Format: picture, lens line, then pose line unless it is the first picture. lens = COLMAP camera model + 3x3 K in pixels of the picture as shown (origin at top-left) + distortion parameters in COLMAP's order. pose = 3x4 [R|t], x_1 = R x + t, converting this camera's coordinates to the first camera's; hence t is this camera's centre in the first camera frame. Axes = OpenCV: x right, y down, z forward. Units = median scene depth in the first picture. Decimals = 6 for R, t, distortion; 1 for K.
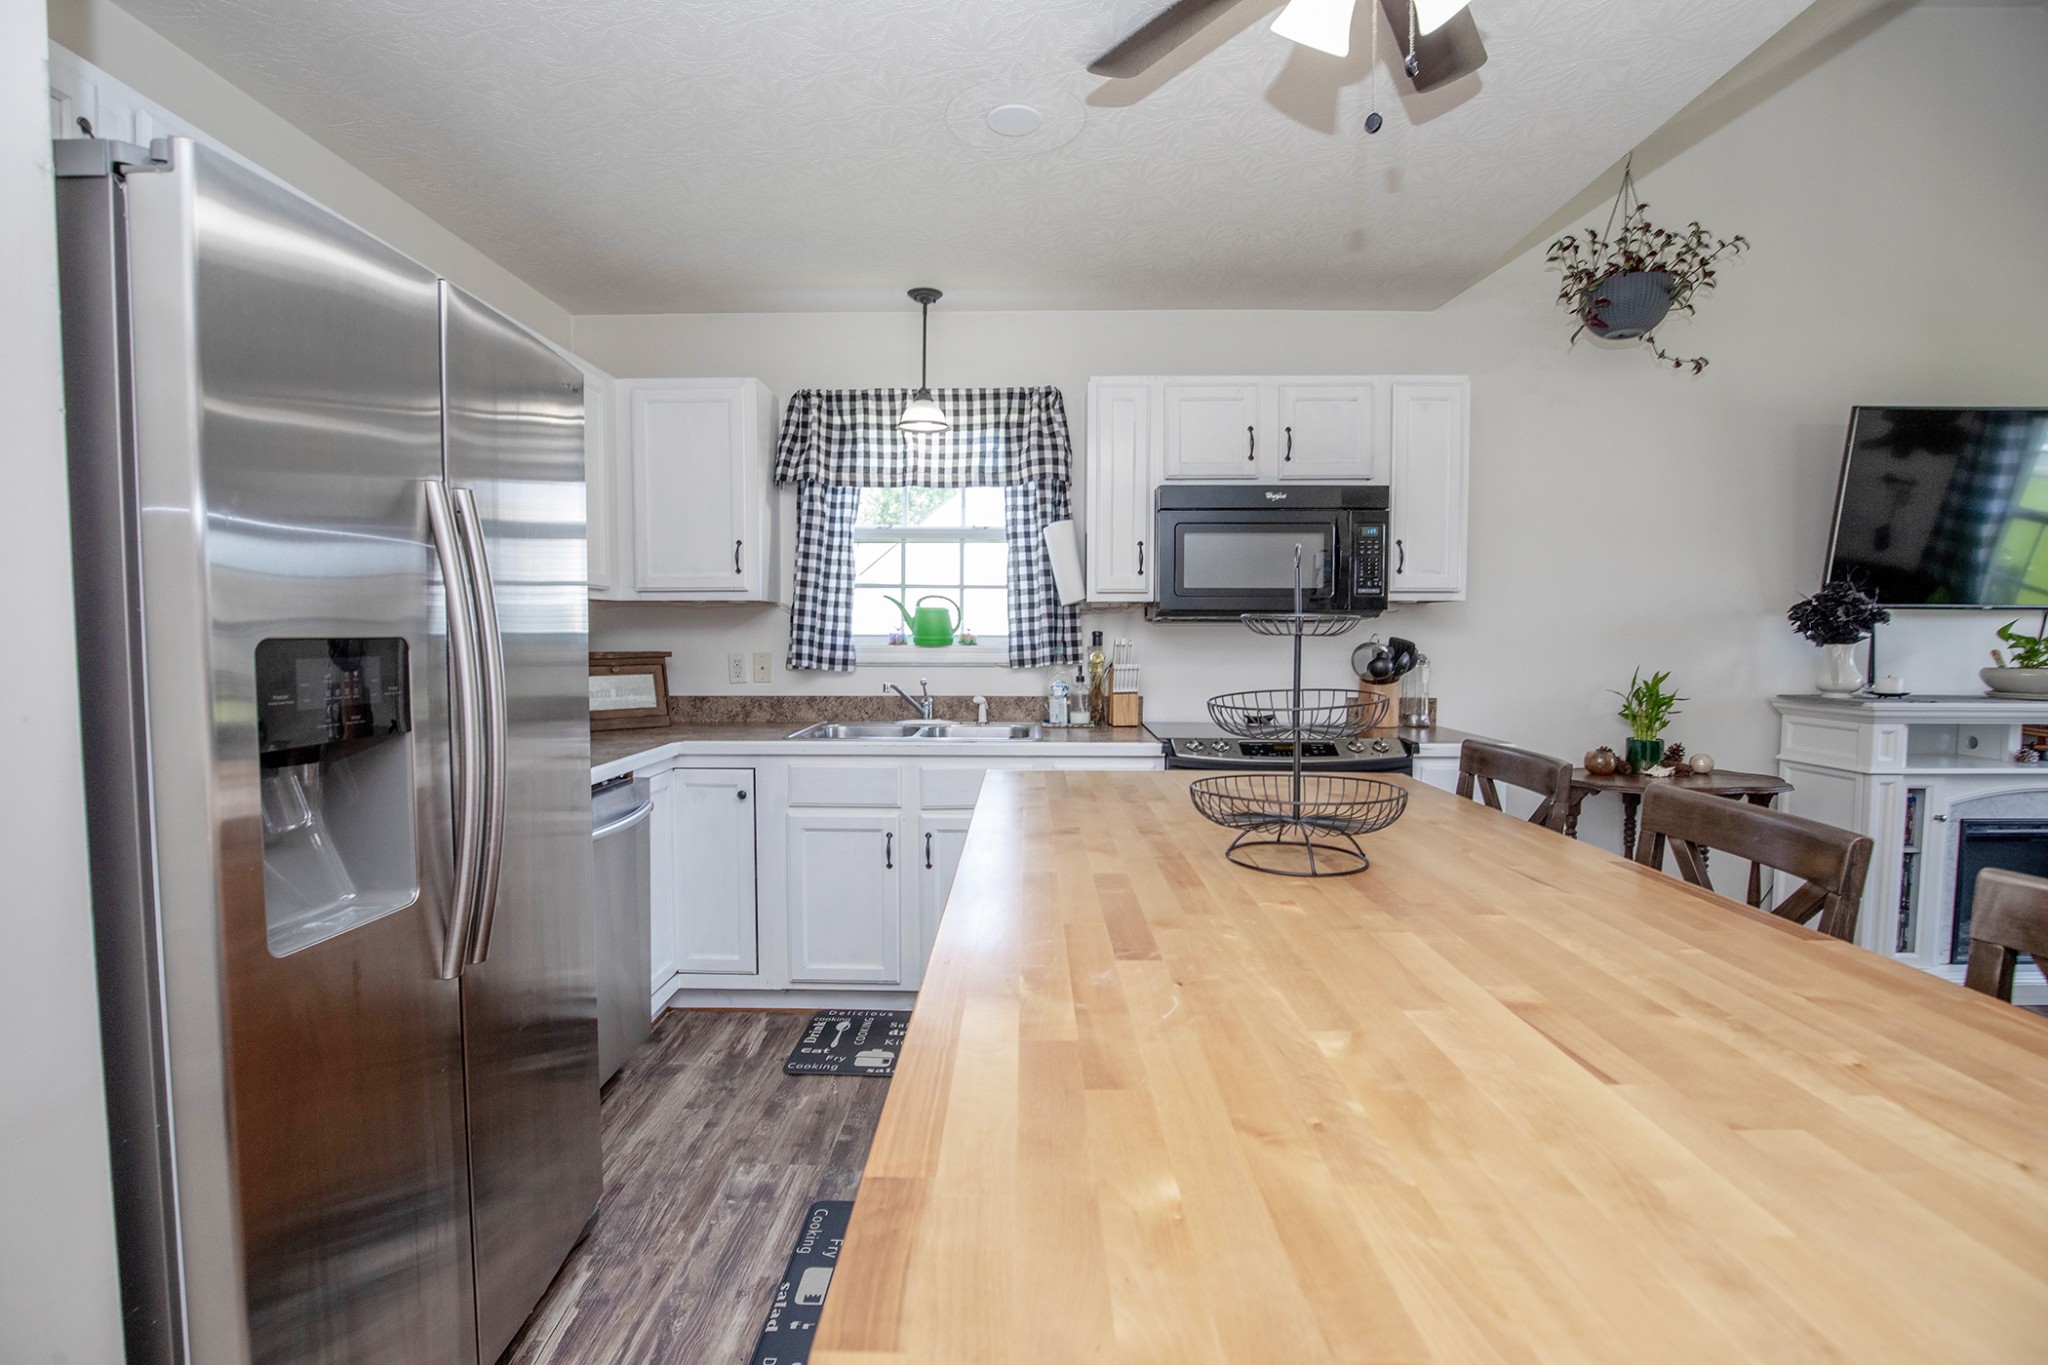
lens RADIAL K [[936.2, 0, 1012.2], [0, 936.2, 685.5], [0, 0, 1]] dist [-0.035597, 0.005734]
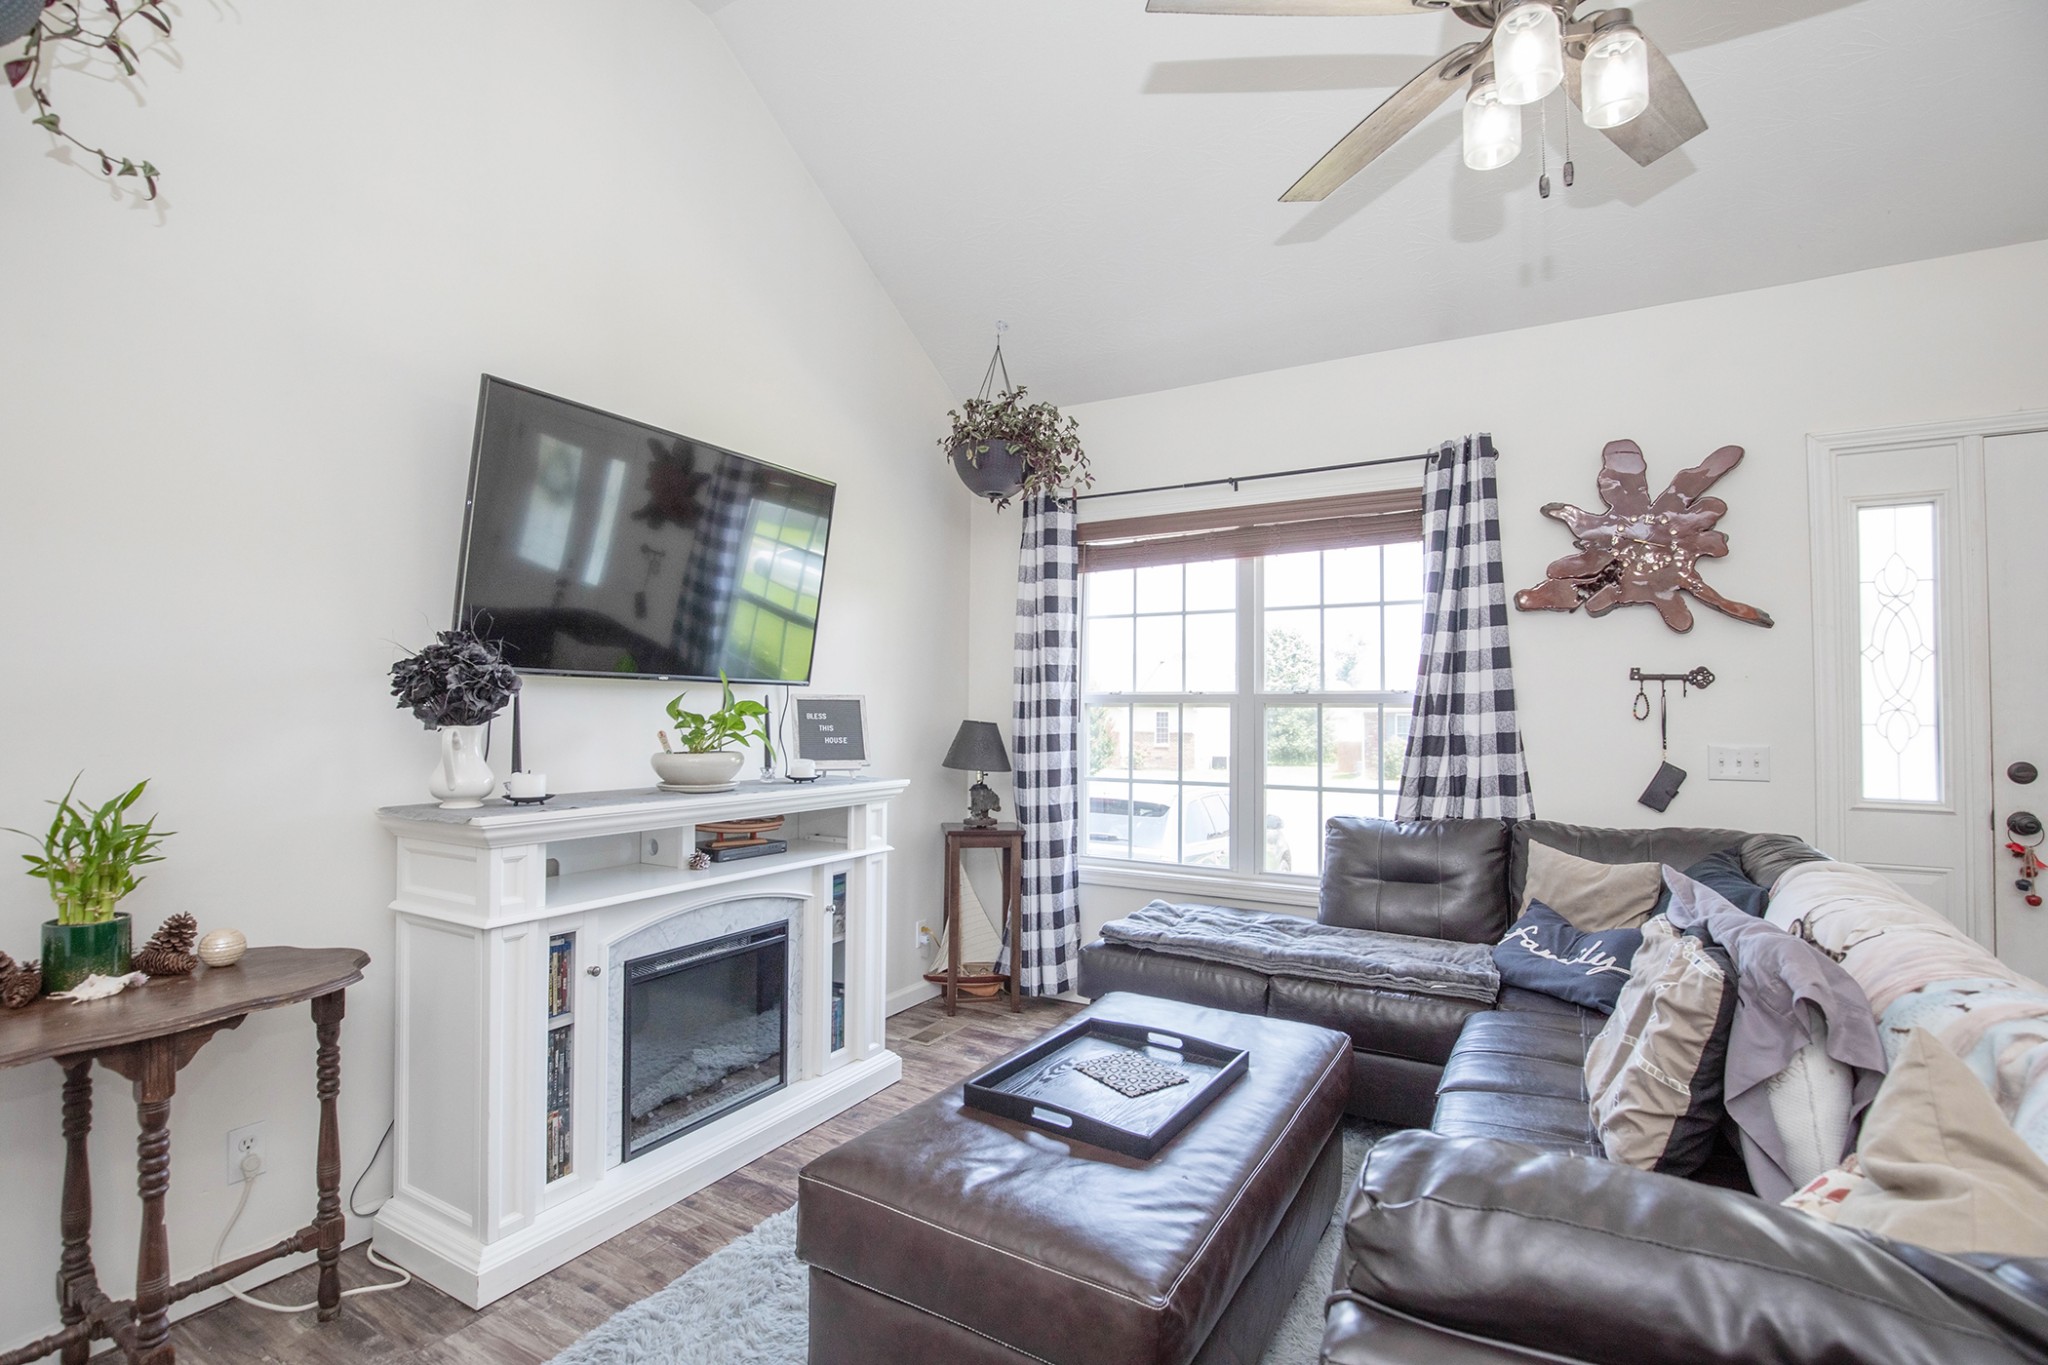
lens RADIAL K [[936.2, 0, 1006.3], [0, 936.2, 691.4], [0, 0, 1]] dist [-0.035597, 0.005734]
pose [[0.497743, 0.022363, 0.867036, 0.505130], [0.042977, 0.997804, -0.050408, -0.018493], [-0.866259, 0.062353, 0.495689, 0.320861]]
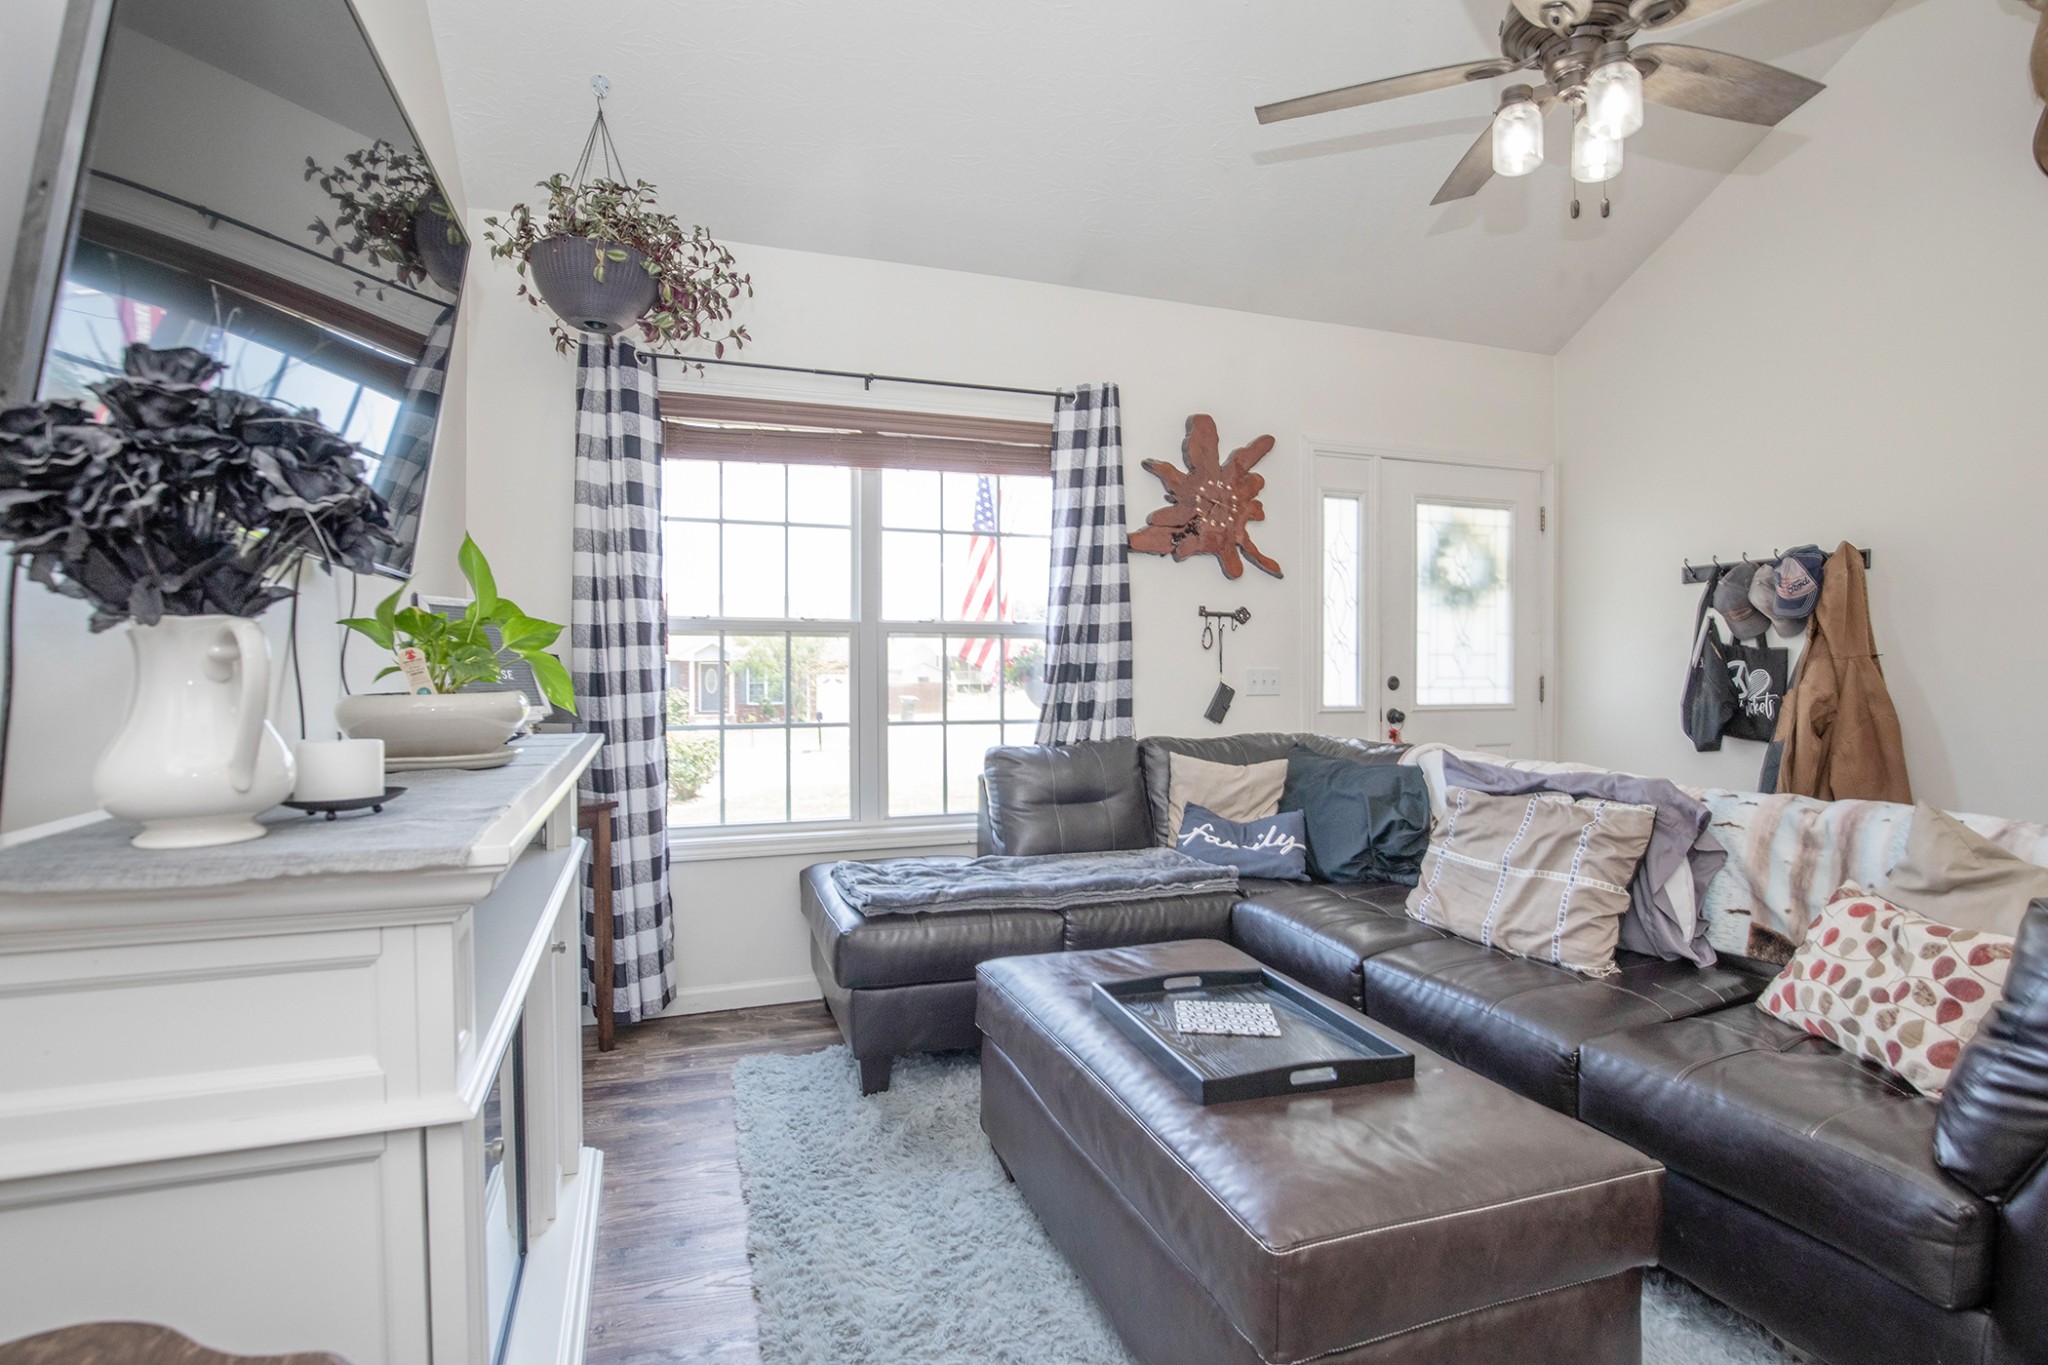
lens RADIAL K [[993.8, 0, 1034.5], [0, 993.8, 678.8], [0, 0, 1]] dist [-0.031427, -0.002187]
pose [[-0.351416, -0.013820, 0.936117, 0.564959], [0.052293, 0.998040, 0.034365, -0.025696], [-0.934758, 0.061029, -0.350005, 0.847608]]
